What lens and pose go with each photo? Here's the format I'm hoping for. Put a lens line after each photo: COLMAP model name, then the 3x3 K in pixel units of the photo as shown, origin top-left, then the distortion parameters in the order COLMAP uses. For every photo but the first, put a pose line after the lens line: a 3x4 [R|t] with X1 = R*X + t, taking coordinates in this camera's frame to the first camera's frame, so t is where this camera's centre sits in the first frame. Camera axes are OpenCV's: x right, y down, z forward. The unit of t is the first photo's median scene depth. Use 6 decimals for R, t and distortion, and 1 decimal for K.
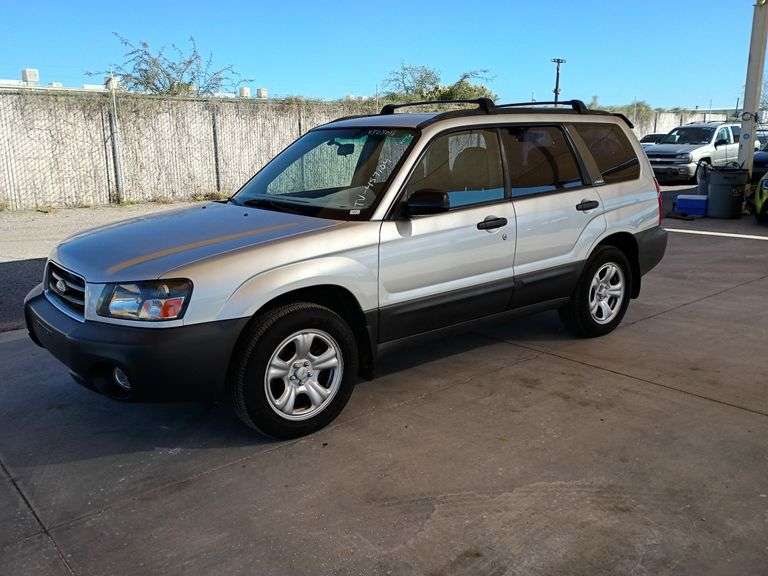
lens RADIAL K [[695.3, 0, 389.2], [0, 695.3, 284.1], [0, 0, 1]] dist [-0.002957, 0.000000]
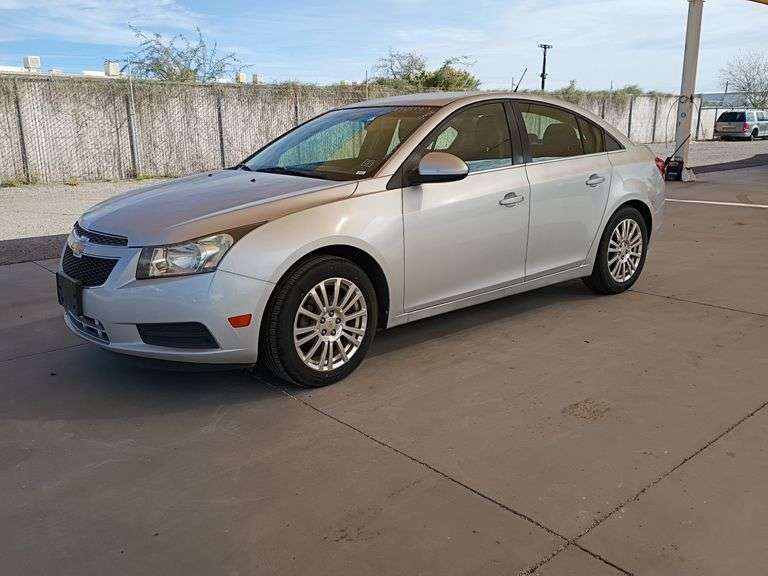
lens RADIAL K [[695.3, 0, 381.3], [0, 695.3, 287.2], [0, 0, 1]] dist [-0.002957, 0.000000]
pose [[0.999980, -0.001951, -0.005941, 0.011901], [0.002090, 0.999720, 0.023575, 0.029246], [0.005894, -0.023587, 0.999704, -0.106179]]
